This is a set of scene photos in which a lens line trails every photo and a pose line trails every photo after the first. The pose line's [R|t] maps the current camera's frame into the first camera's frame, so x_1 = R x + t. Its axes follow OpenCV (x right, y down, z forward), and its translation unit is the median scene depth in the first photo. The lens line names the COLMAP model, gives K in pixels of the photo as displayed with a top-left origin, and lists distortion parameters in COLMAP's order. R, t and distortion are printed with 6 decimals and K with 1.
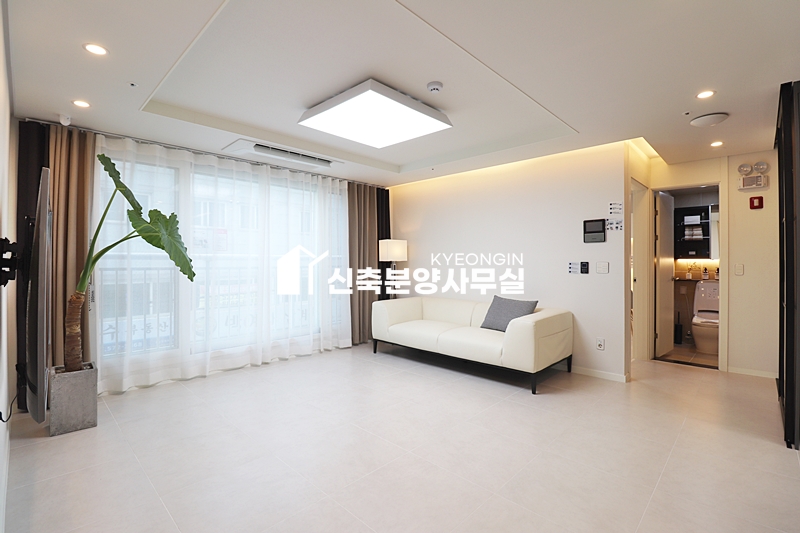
lens RADIAL K [[369.5, 0, 407.5], [0, 369.5, 261.7], [0, 0, 1]] dist [-0.006347, -0.009723]
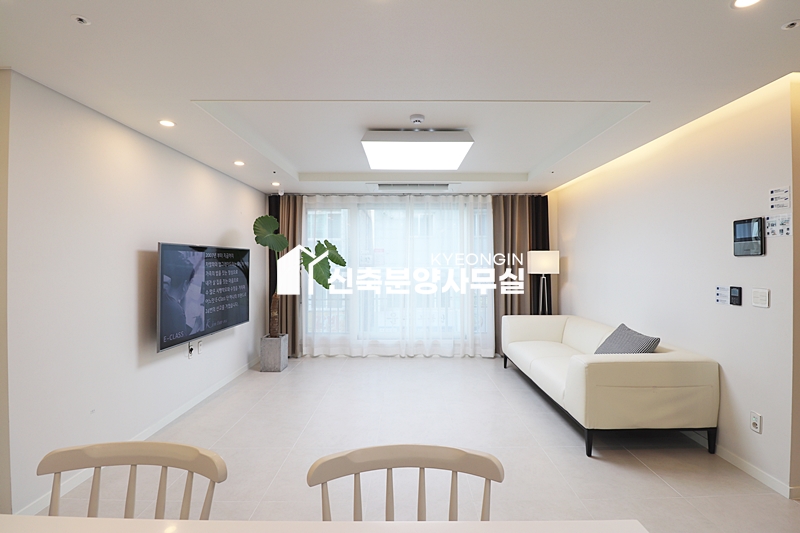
lens RADIAL K [[369.5, 0, 408.0], [0, 369.5, 264.0], [0, 0, 1]] dist [-0.006347, -0.009723]
pose [[0.689931, 0.002276, -0.723872, 0.546884], [0.000324, 0.999994, 0.003453, -0.040513], [0.723875, -0.002616, 0.689926, 0.163847]]
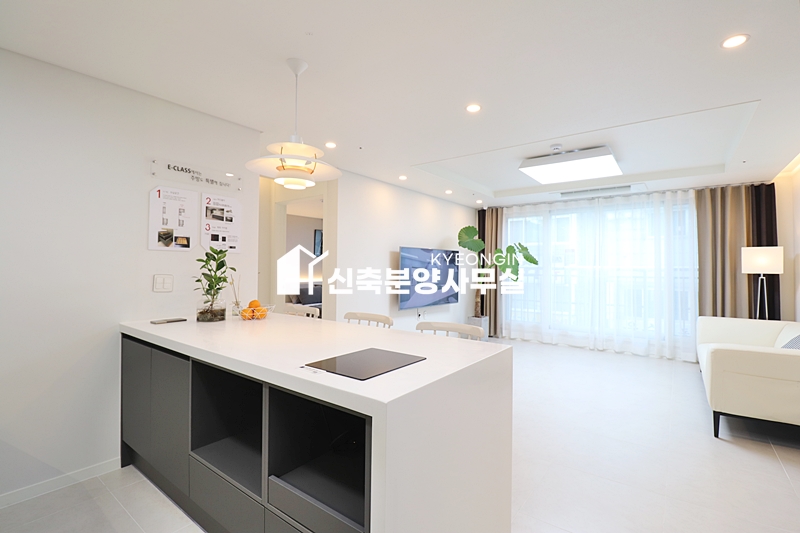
lens RADIAL K [[369.5, 0, 404.3], [0, 369.5, 262.0], [0, 0, 1]] dist [-0.006347, -0.009723]
pose [[0.112447, -0.014138, -0.993557, 0.915539], [-0.010315, 0.999828, -0.015395, -0.008812], [0.993604, 0.011980, 0.112282, 0.183342]]
